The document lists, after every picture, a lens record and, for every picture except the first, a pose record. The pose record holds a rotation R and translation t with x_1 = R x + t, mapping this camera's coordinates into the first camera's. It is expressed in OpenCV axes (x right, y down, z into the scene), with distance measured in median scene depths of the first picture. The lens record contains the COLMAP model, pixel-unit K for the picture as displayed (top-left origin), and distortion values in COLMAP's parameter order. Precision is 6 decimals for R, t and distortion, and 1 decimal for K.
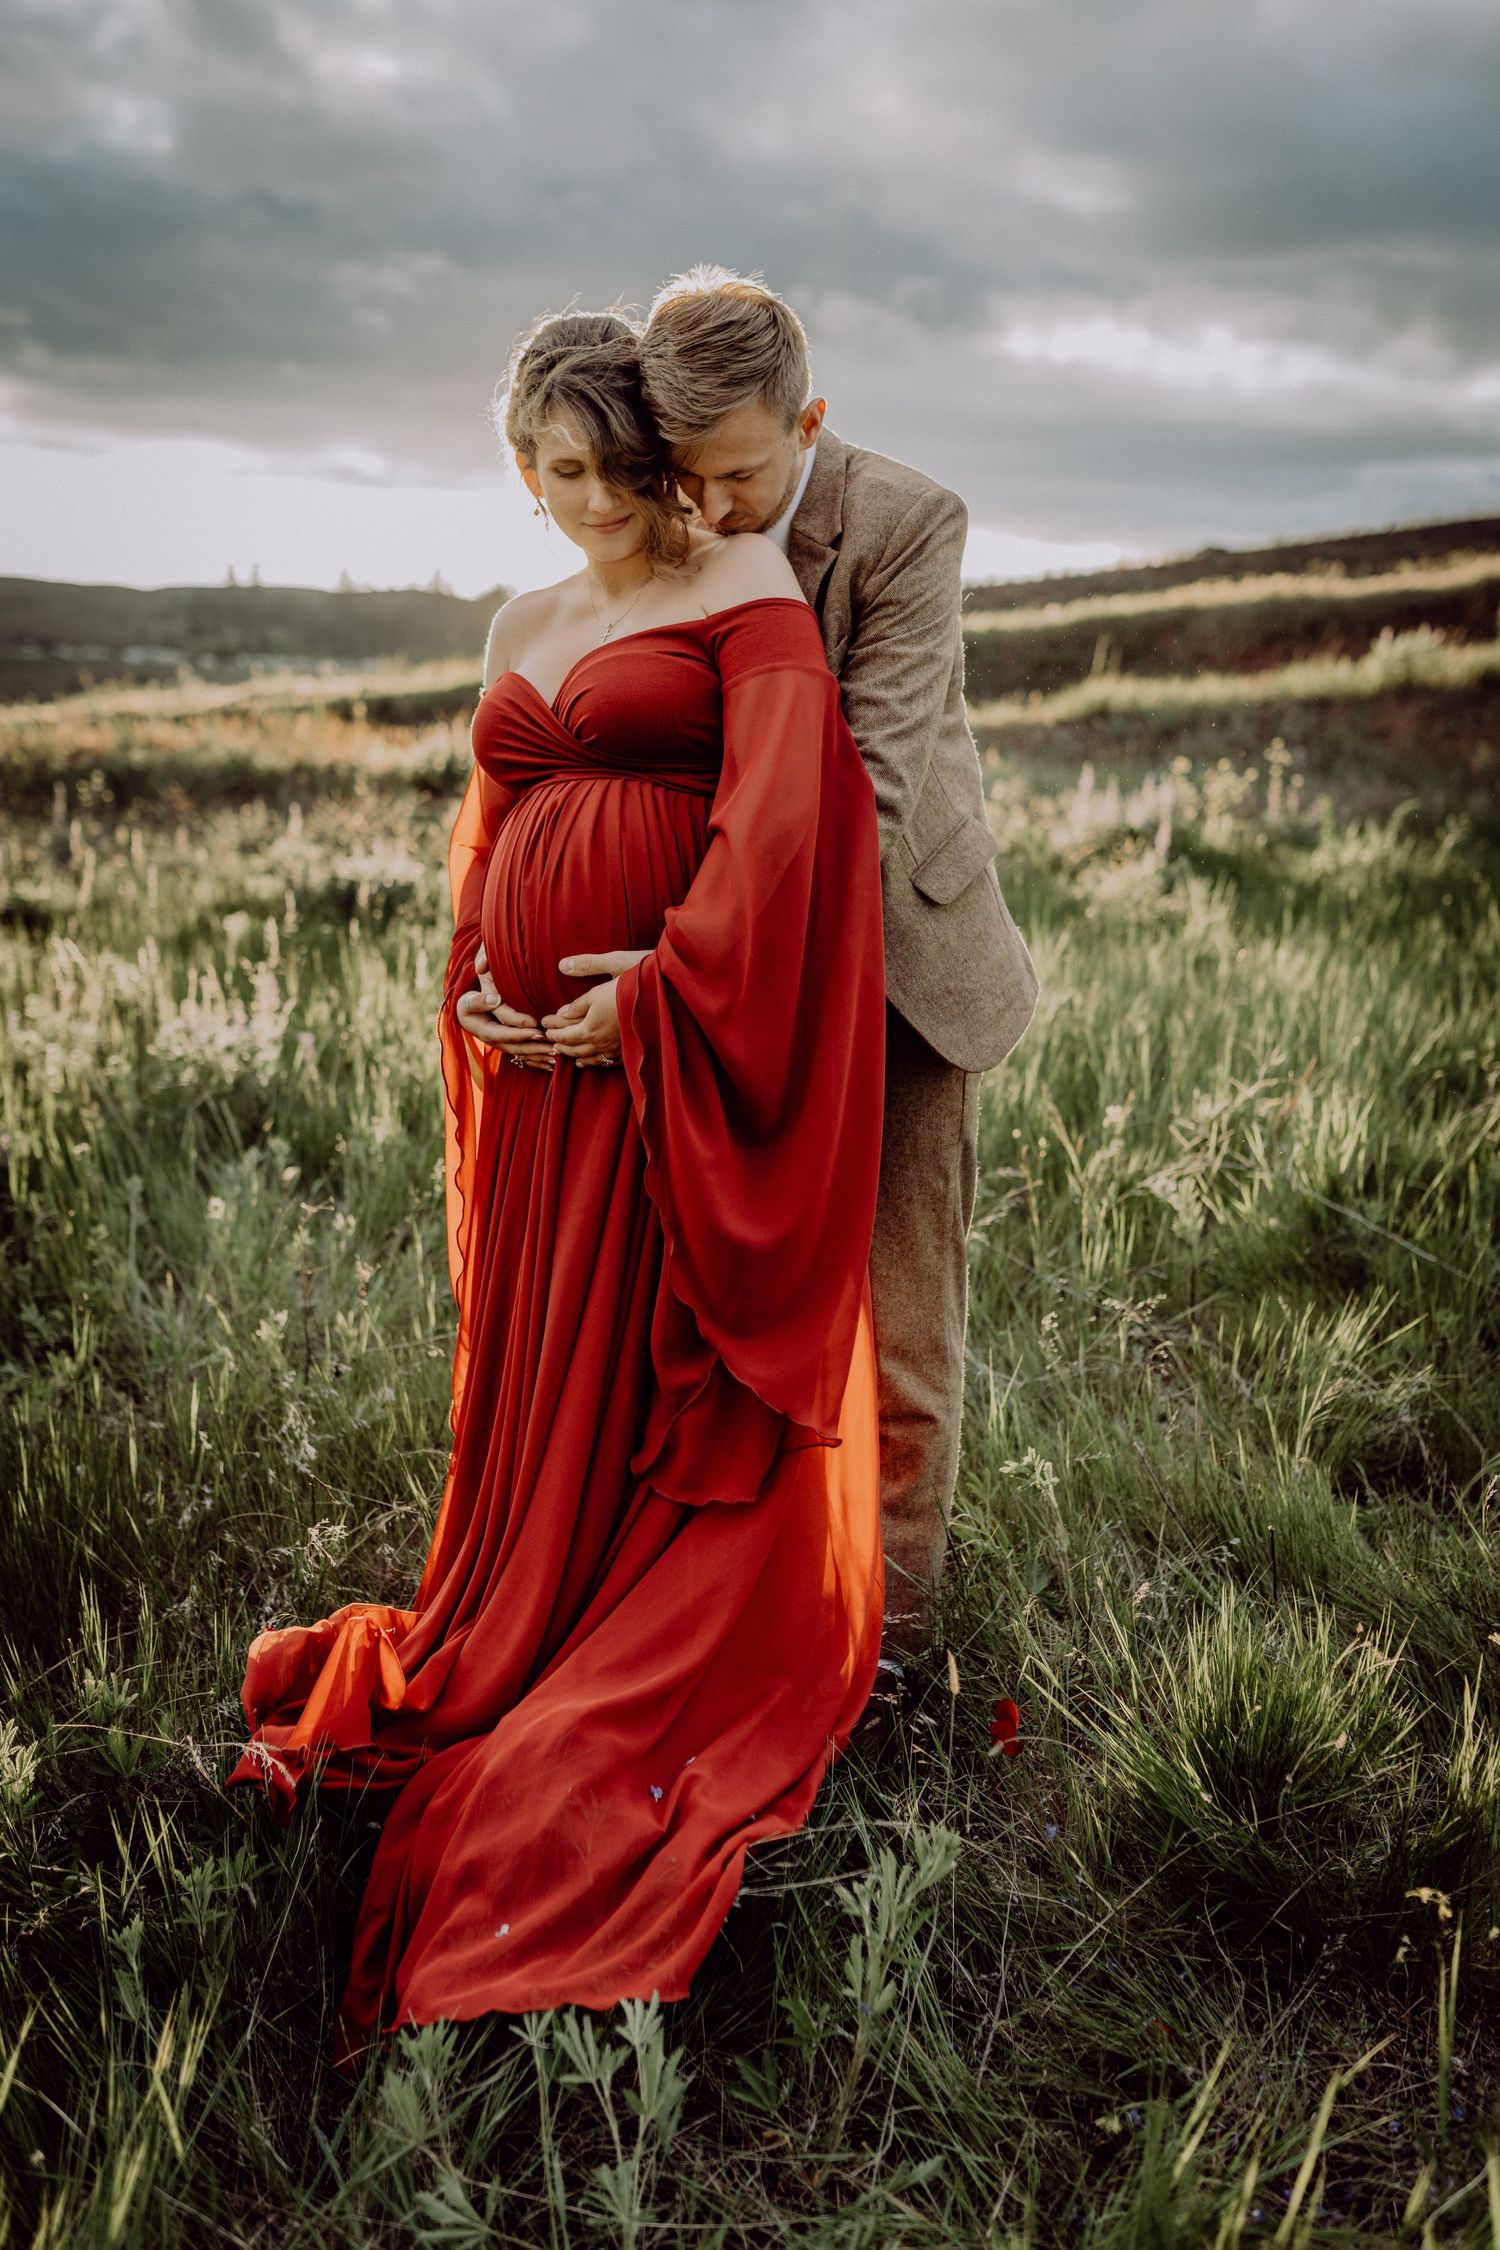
lens RADIAL K [[2107.4, 0, 737.0], [0, 2107.4, 1119.6], [0, 0, 1]] dist [0.001674, -0.003080]
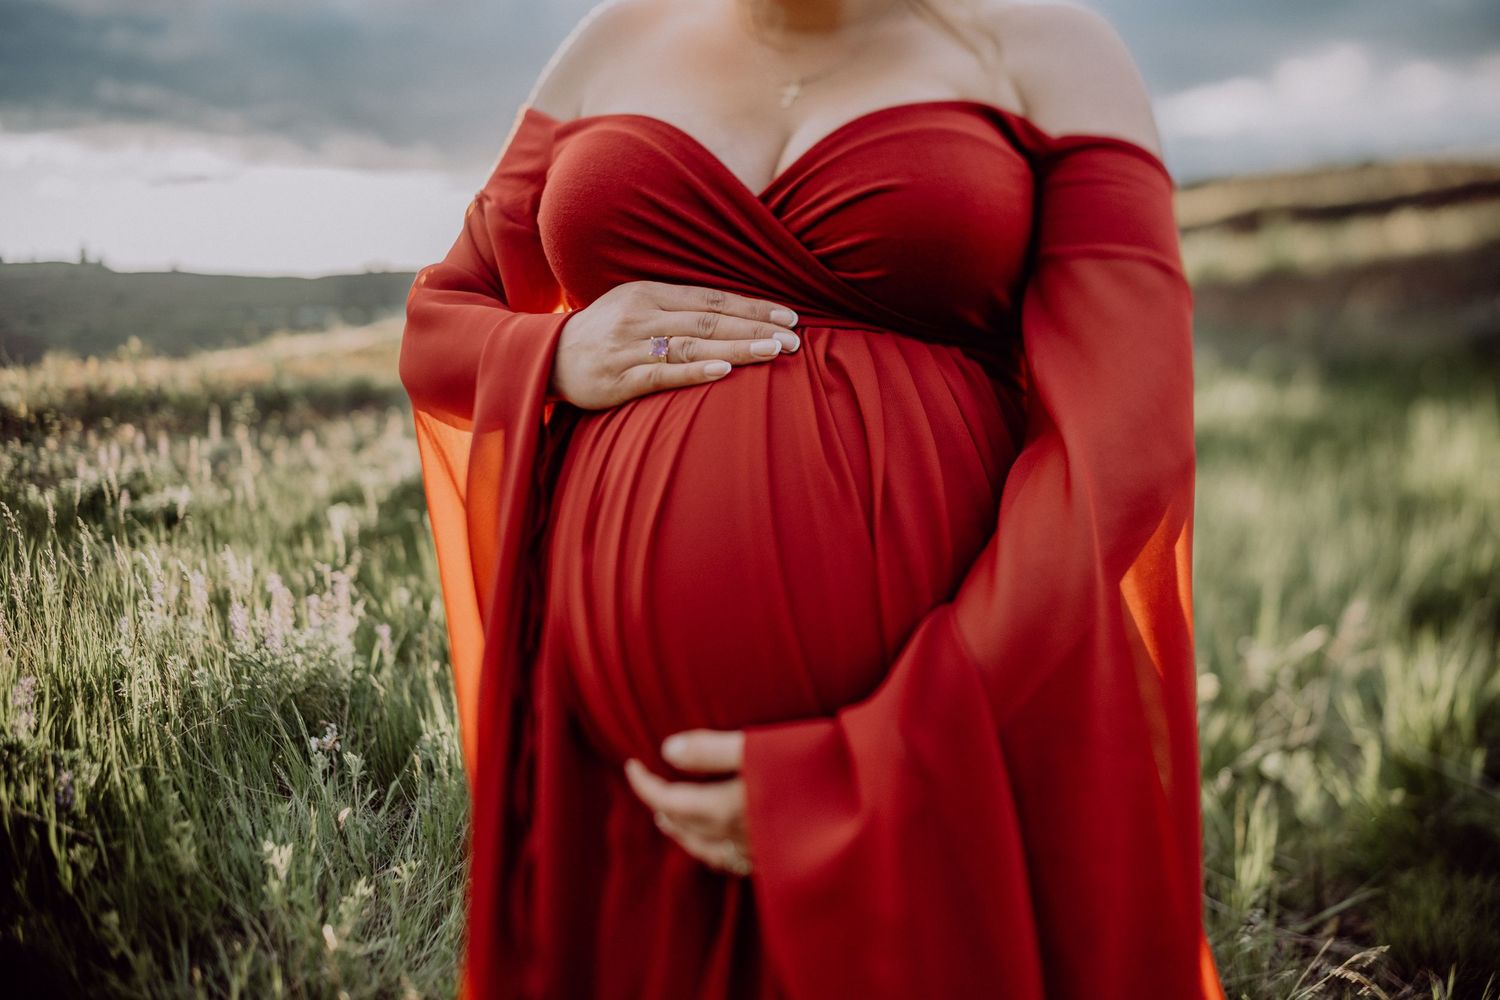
lens RADIAL K [[1404.9, 0, 743.0], [0, 1404.9, 501.2], [0, 0, 1]] dist [0.001674, -0.003080]
pose [[0.997976, -0.060717, 0.018911, -0.035061], [0.061901, 0.995621, -0.070045, -0.048043], [-0.014575, 0.071074, 0.997365, 0.314735]]
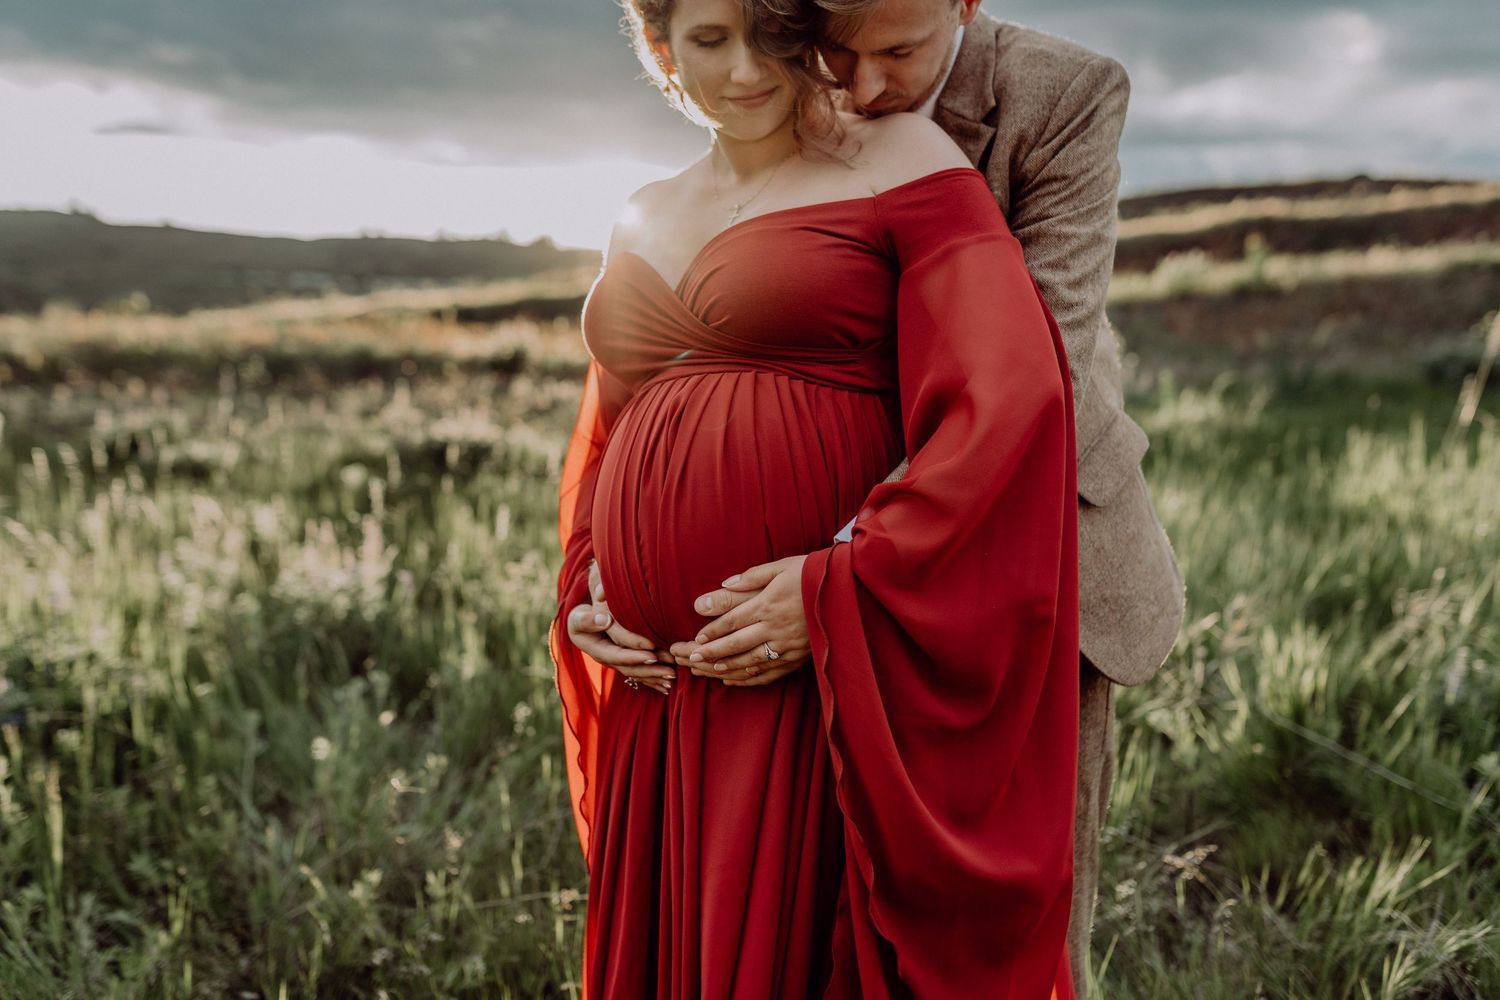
lens RADIAL K [[1423.0, 0, 728.0], [0, 1423.0, 409.7], [0, 0, 1]] dist [0.002735, 0.000721]
pose [[0.999786, -0.006467, 0.019634, -0.039139], [0.008870, 0.992132, -0.124880, -0.034132], [-0.018672, 0.125027, 0.991978, 0.195509]]
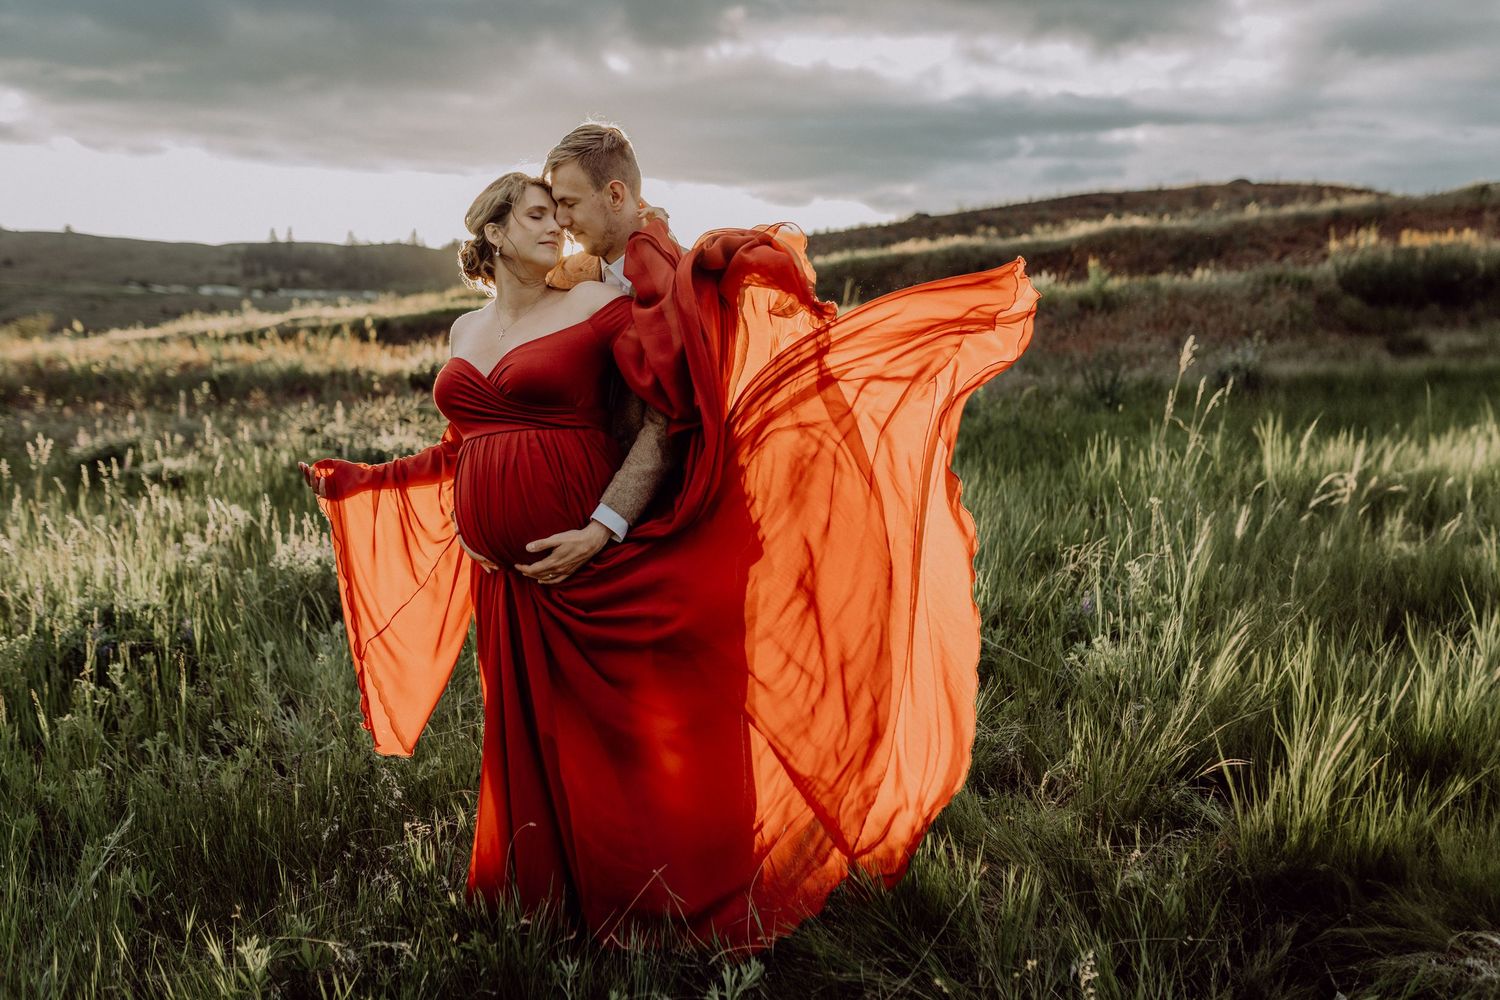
lens RADIAL K [[1404.9, 0, 743.0], [0, 1404.9, 501.2], [0, 0, 1]] dist [0.001674, -0.003080]
pose [[0.995916, -0.029427, 0.085351, -0.004180], [0.034665, 0.997563, -0.060543, -0.003476], [-0.083361, 0.063255, 0.994510, -0.130422]]
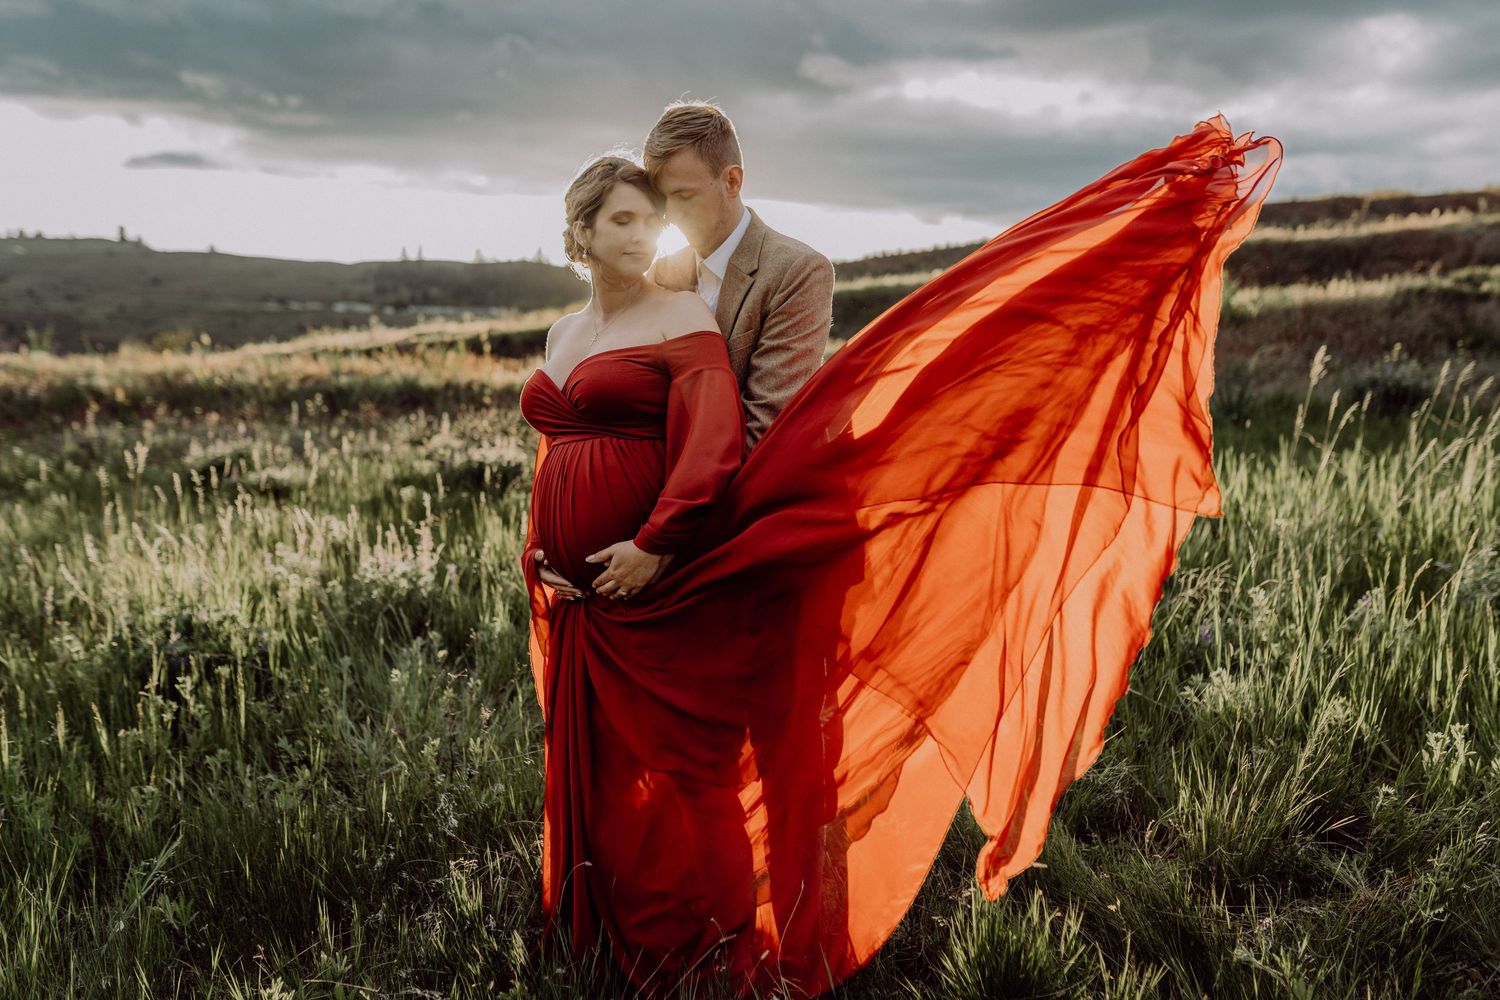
lens RADIAL K [[1404.9, 0, 743.0], [0, 1404.9, 501.2], [0, 0, 1]] dist [0.001674, -0.003080]
pose [[0.999840, -0.017784, 0.001868, 0.018280], [0.017874, 0.997078, -0.074270, -0.005959], [-0.000541, 0.074291, 0.997236, -0.080548]]
